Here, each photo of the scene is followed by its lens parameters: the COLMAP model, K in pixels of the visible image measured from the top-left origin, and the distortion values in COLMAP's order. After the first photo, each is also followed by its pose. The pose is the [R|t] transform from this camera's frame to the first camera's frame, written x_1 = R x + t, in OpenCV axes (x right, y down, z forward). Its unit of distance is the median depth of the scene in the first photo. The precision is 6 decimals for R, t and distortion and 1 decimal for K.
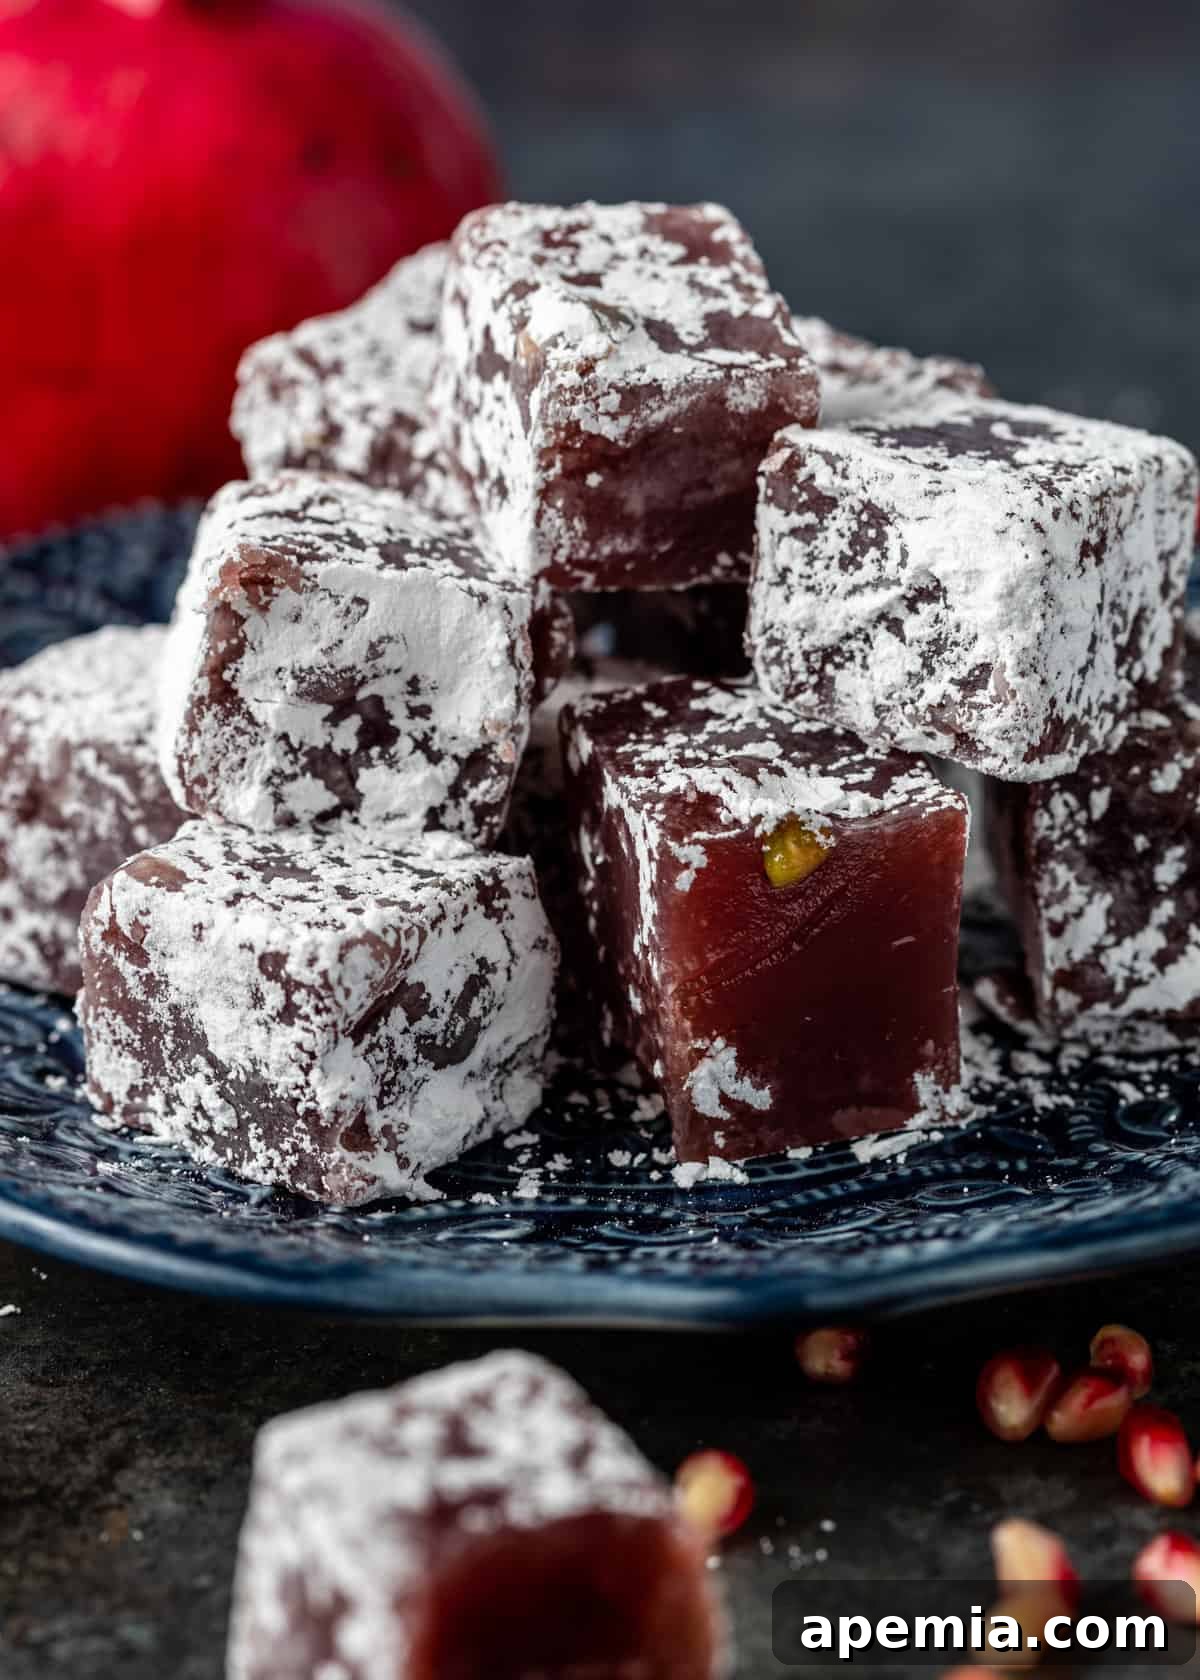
lens RADIAL K [[6129.3, 0, 639.0], [0, 6129.3, 847.1], [0, 0, 1]] dist [0.054492, -2.055454]
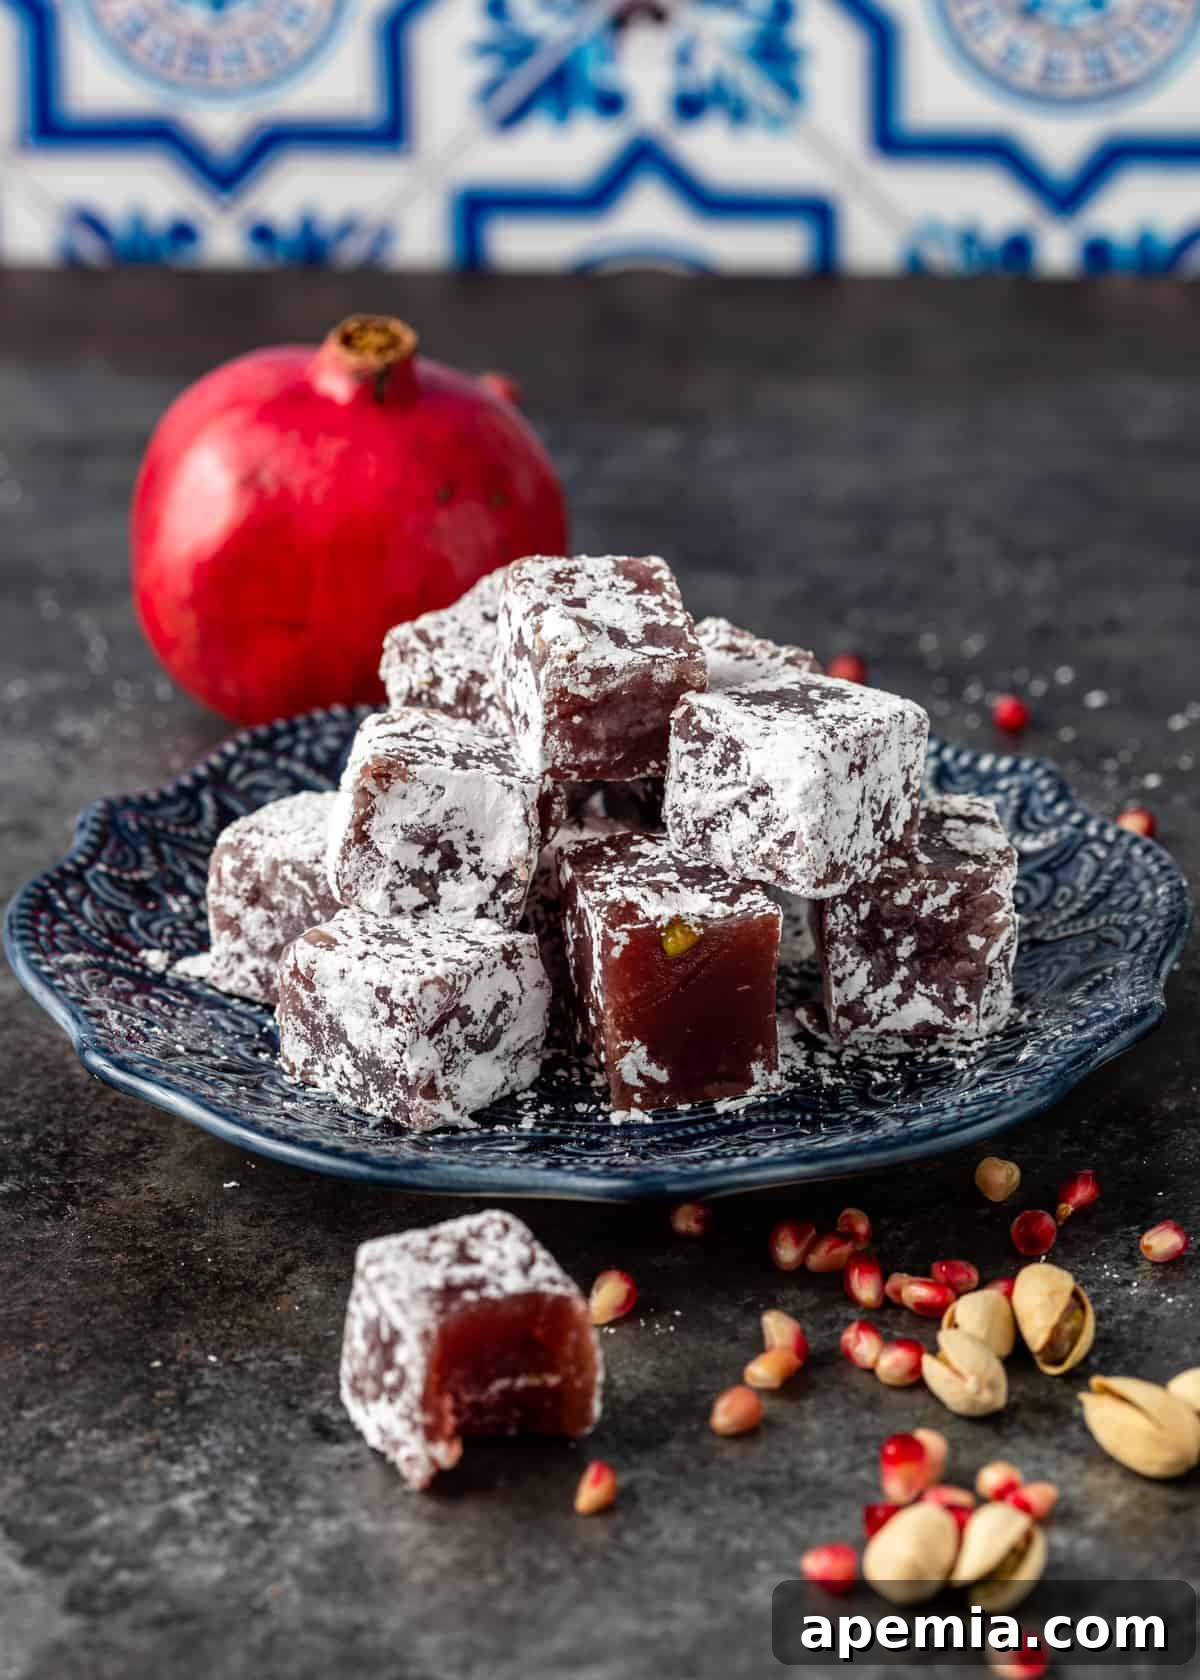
lens RADIAL K [[5635.4, 0, 600.0], [0, 5635.4, 840.0], [0, 0, 1]] dist [0.055171, -0.112332]
pose [[0.998325, 0.022466, -0.053314, 0.086408], [-0.022402, 0.999747, 0.001797, -0.028796], [0.053341, -0.000600, 0.998576, -0.610642]]
